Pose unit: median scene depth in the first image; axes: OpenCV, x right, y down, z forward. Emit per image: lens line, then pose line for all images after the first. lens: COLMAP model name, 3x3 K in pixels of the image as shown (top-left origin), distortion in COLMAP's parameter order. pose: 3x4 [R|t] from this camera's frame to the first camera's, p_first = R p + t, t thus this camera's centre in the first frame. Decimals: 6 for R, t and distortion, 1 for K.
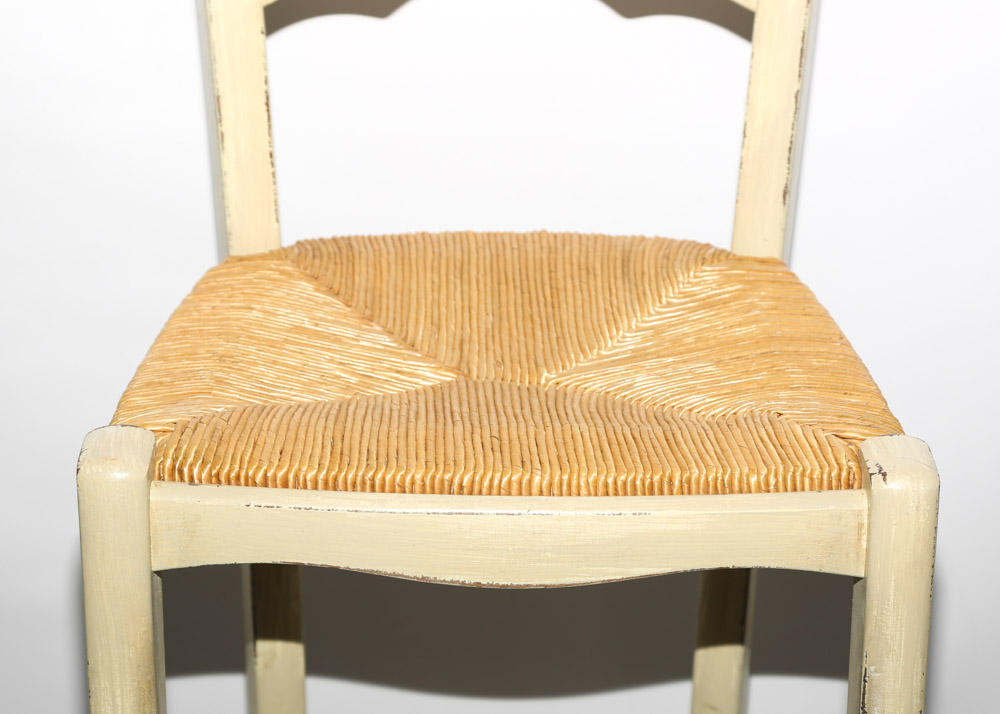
lens RADIAL K [[2258.1, 0, 500.5], [0, 2258.1, 356.3], [0, 0, 1]] dist [0.186115, 0.000000]
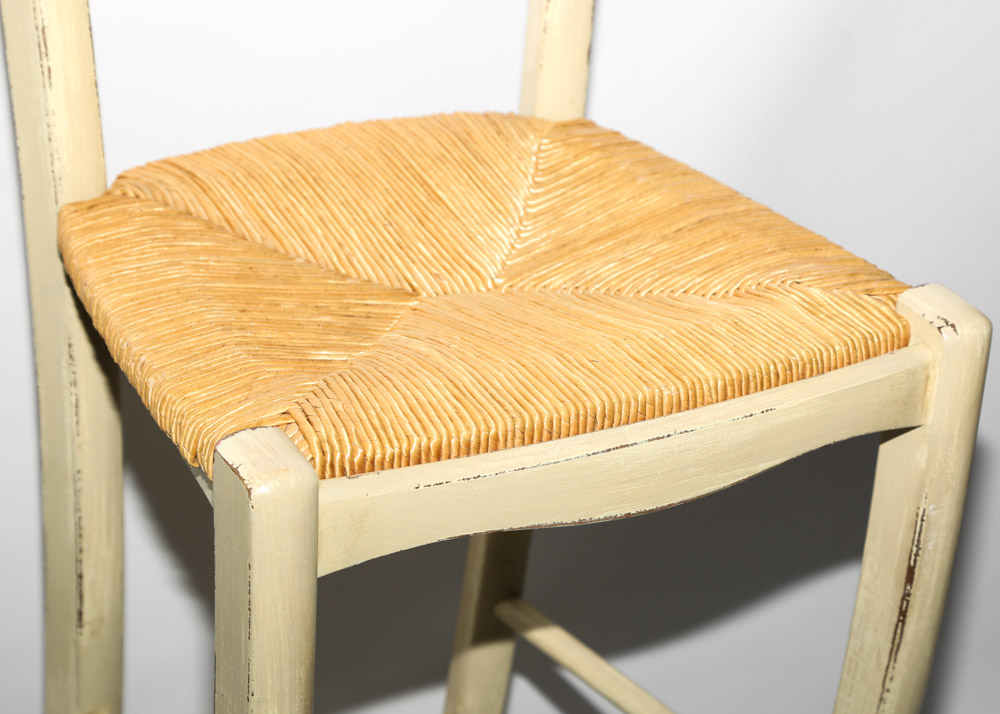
lens RADIAL K [[2189.0, 0, 500.0], [0, 2189.0, 357.5], [0, 0, 1]] dist [-0.018232, 0.000000]
pose [[0.882748, -0.188706, 0.430287, -0.441907], [0.142759, 0.980228, 0.137013, -0.099236], [-0.447634, -0.059520, 0.892234, 0.197521]]
